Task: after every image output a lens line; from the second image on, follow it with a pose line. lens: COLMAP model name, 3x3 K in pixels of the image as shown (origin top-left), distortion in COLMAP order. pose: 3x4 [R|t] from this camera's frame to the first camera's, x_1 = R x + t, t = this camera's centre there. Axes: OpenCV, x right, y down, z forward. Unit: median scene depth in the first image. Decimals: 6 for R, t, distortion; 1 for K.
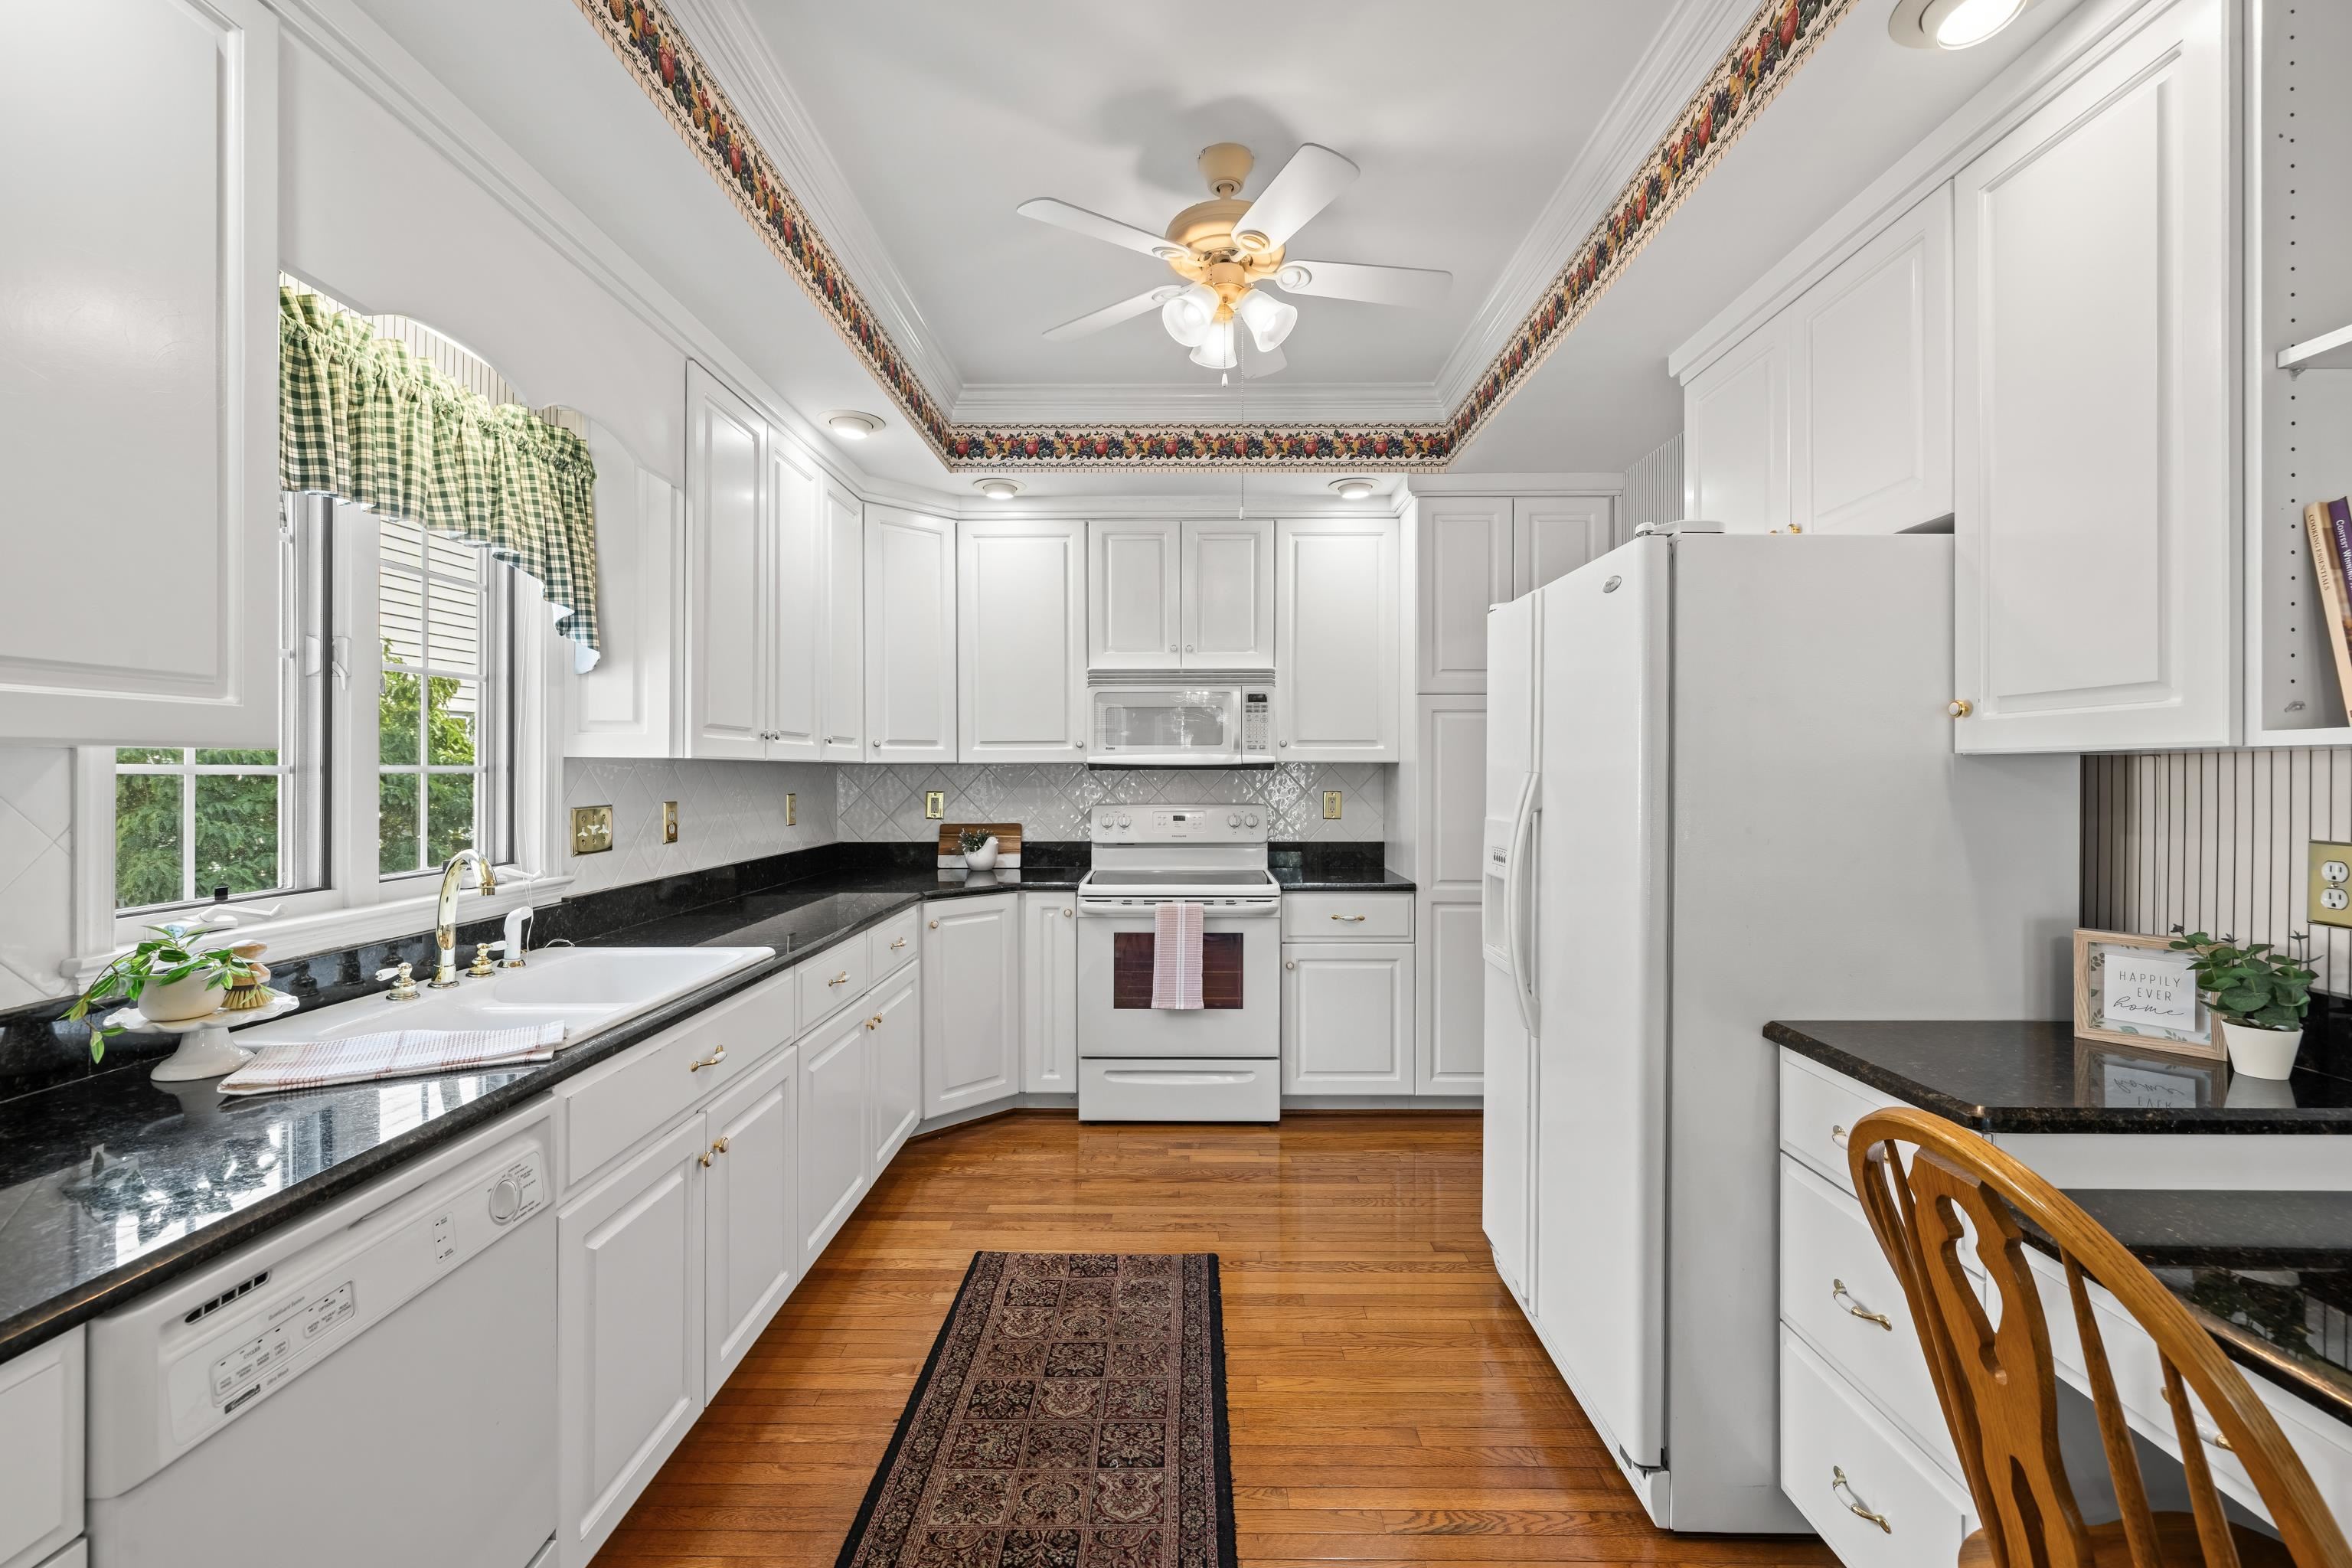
lens RADIAL K [[1033.8, 0, 1193.1], [0, 1033.8, 771.5], [0, 0, 1]] dist [-0.000712, 0.000433]
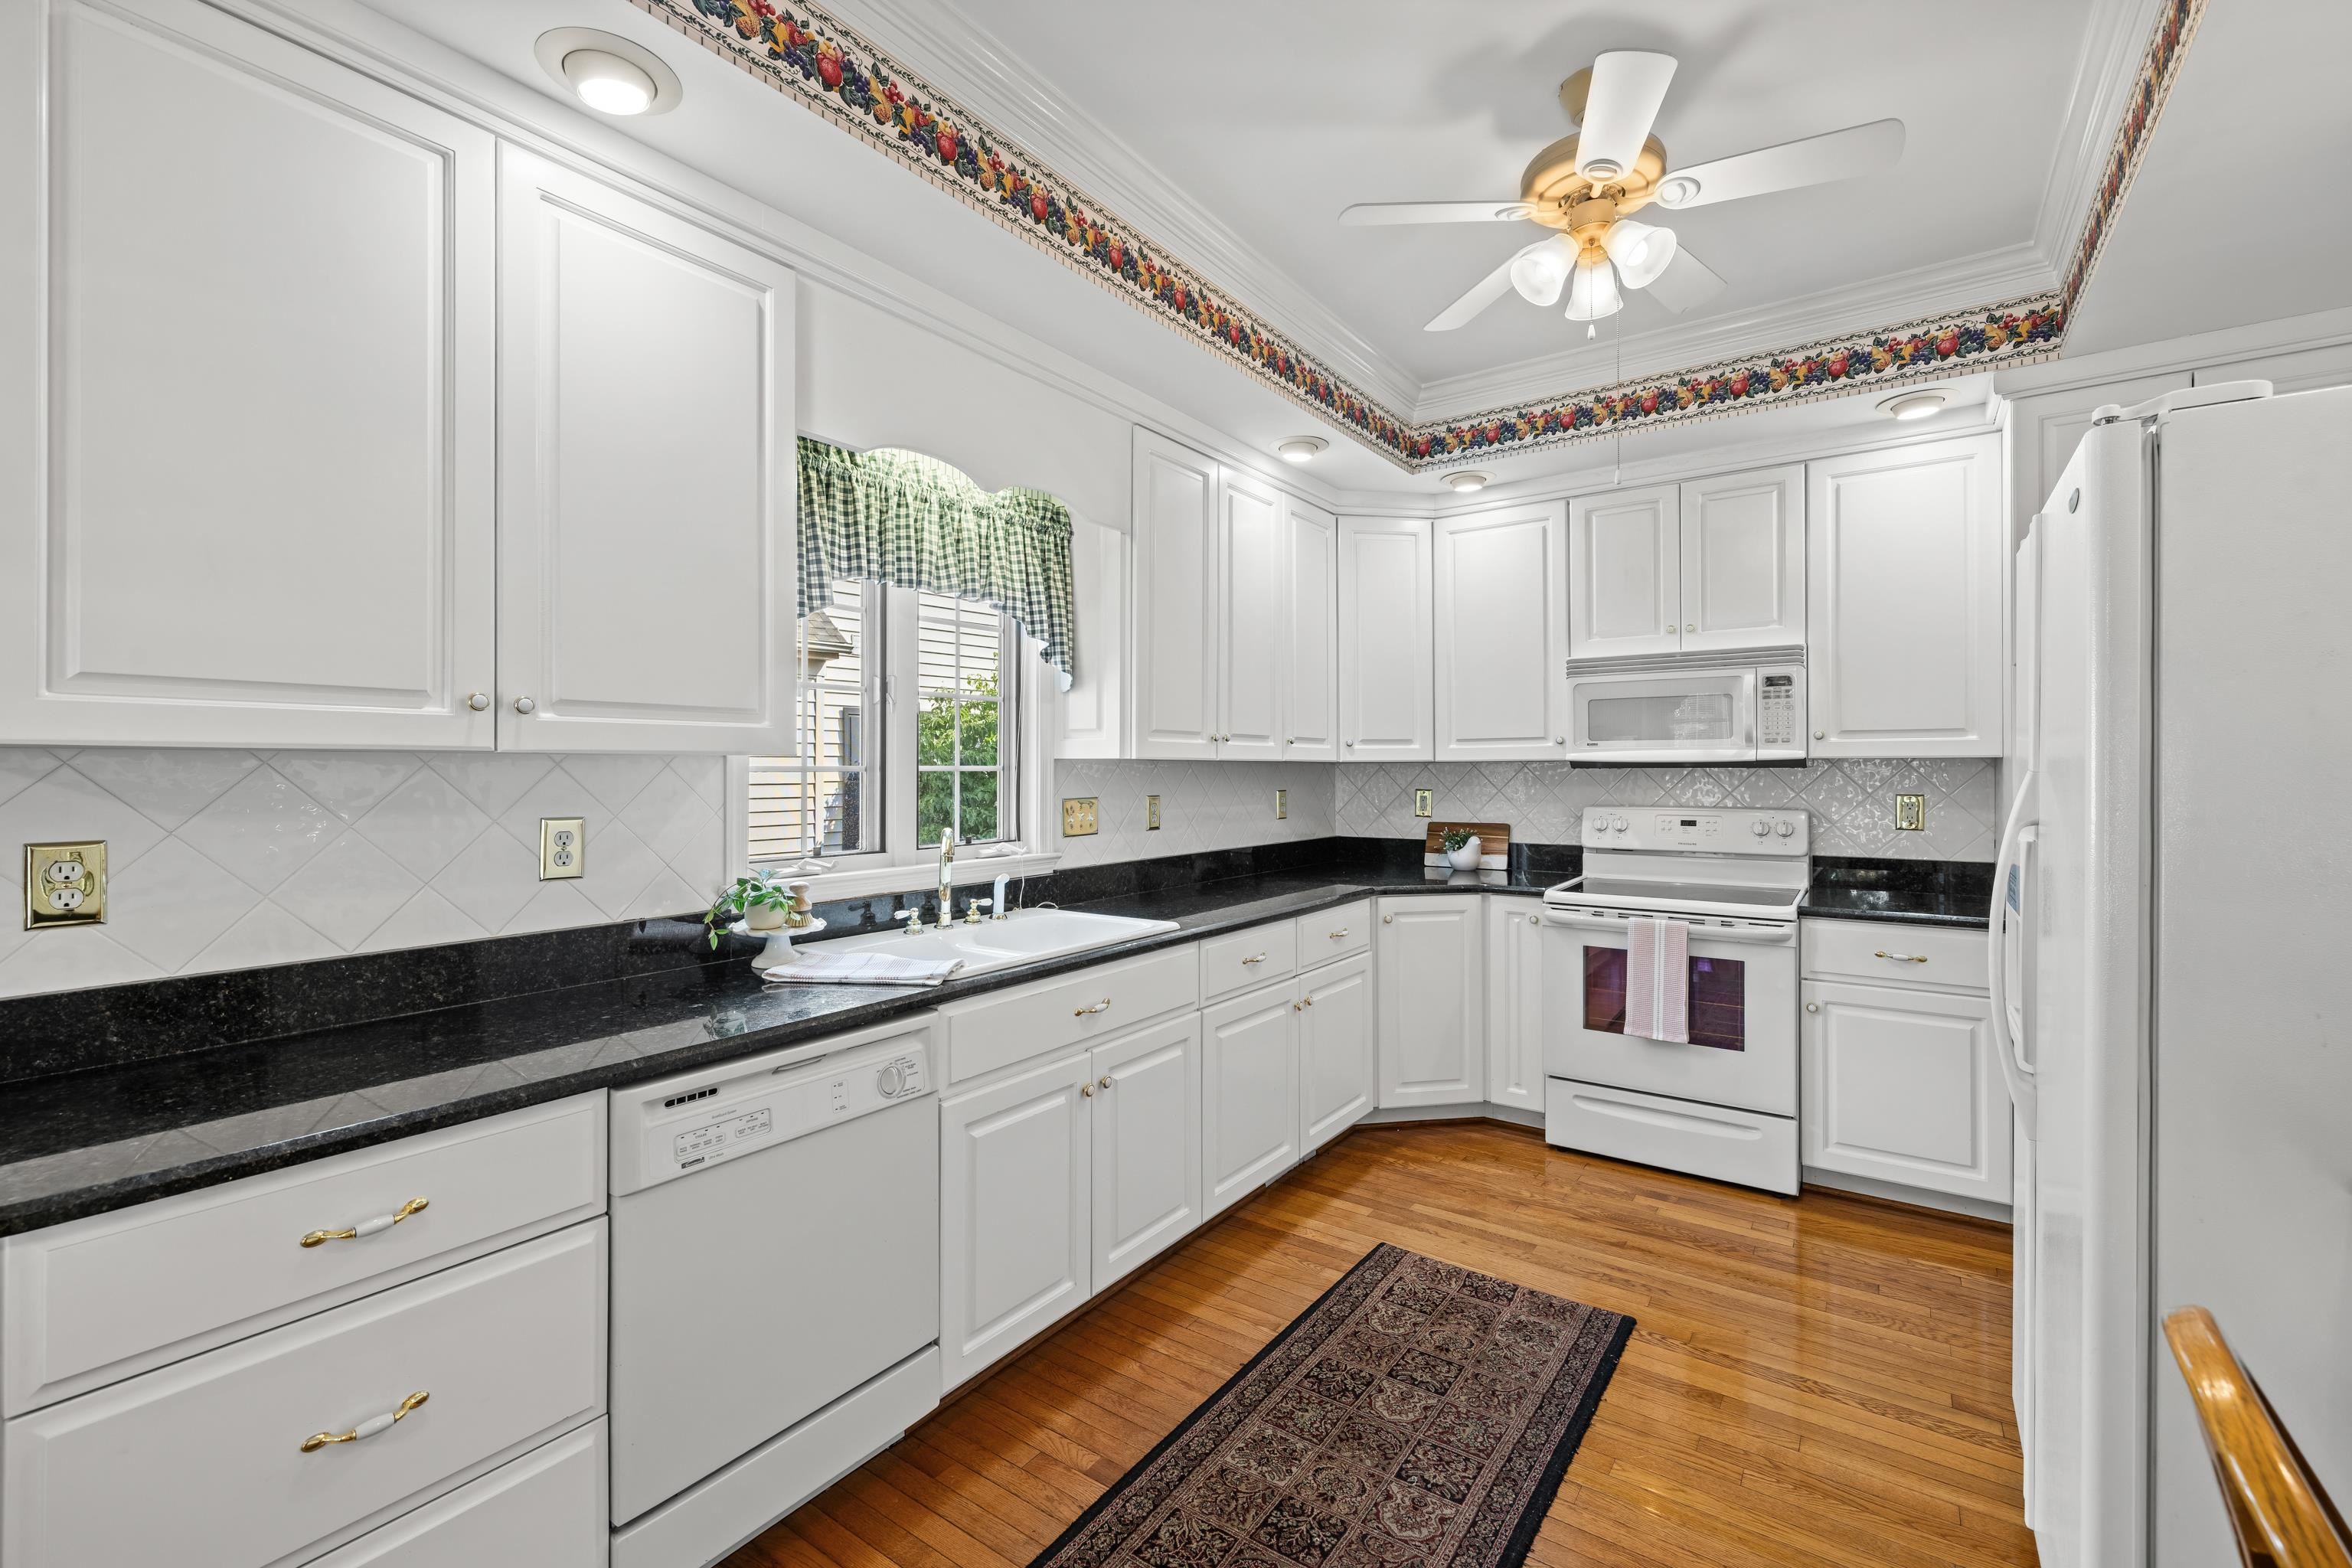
lens RADIAL K [[1022.7, 0, 1128.2], [0, 1022.7, 765.5], [0, 0, 1]] dist [-0.000670, 0.000330]
pose [[0.803965, -0.003272, -0.594668, 0.148833], [0.000769, 0.999990, -0.004463, 0.000037], [0.594676, 0.003131, 0.803959, 0.033294]]
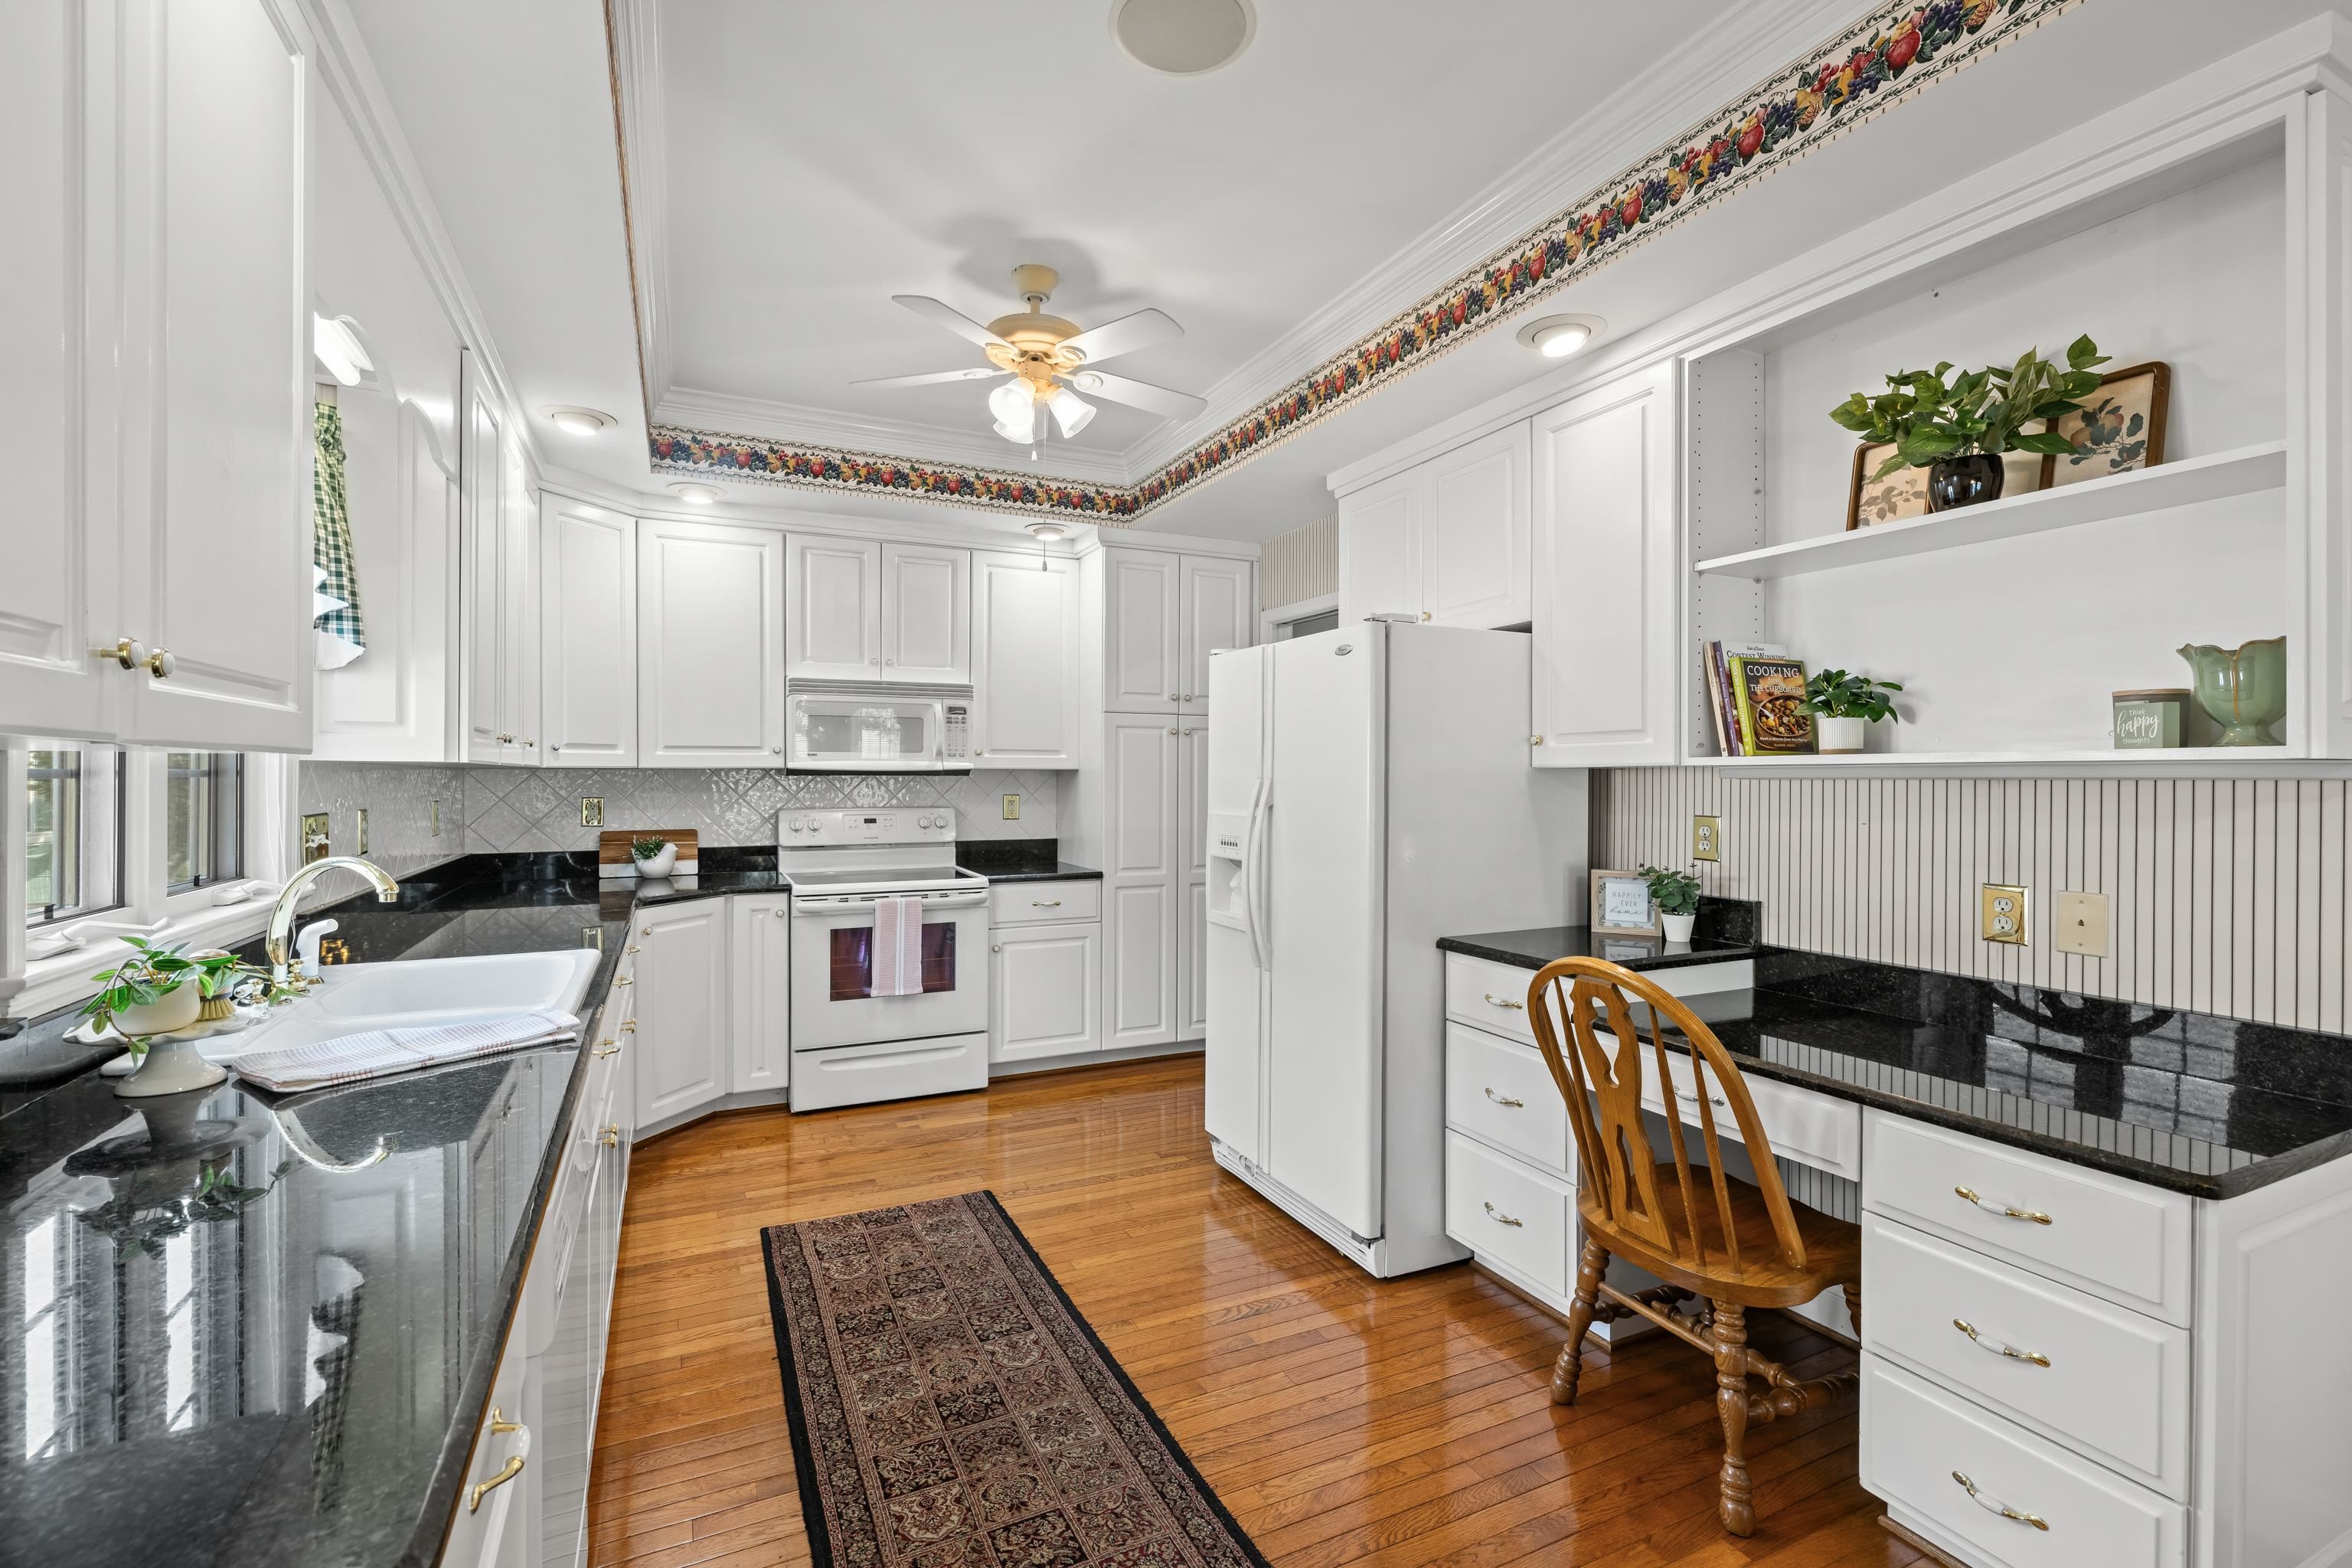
lens RADIAL K [[1020.4, 0, 1191.8], [0, 1020.4, 777.6], [0, 0, 1]] dist [0.000582, 0.000162]
pose [[0.904714, 0.001450, 0.426018, -0.200457], [-0.001753, 0.999998, 0.000319, -0.000200], [-0.426017, -0.001036, 0.904715, -0.107972]]
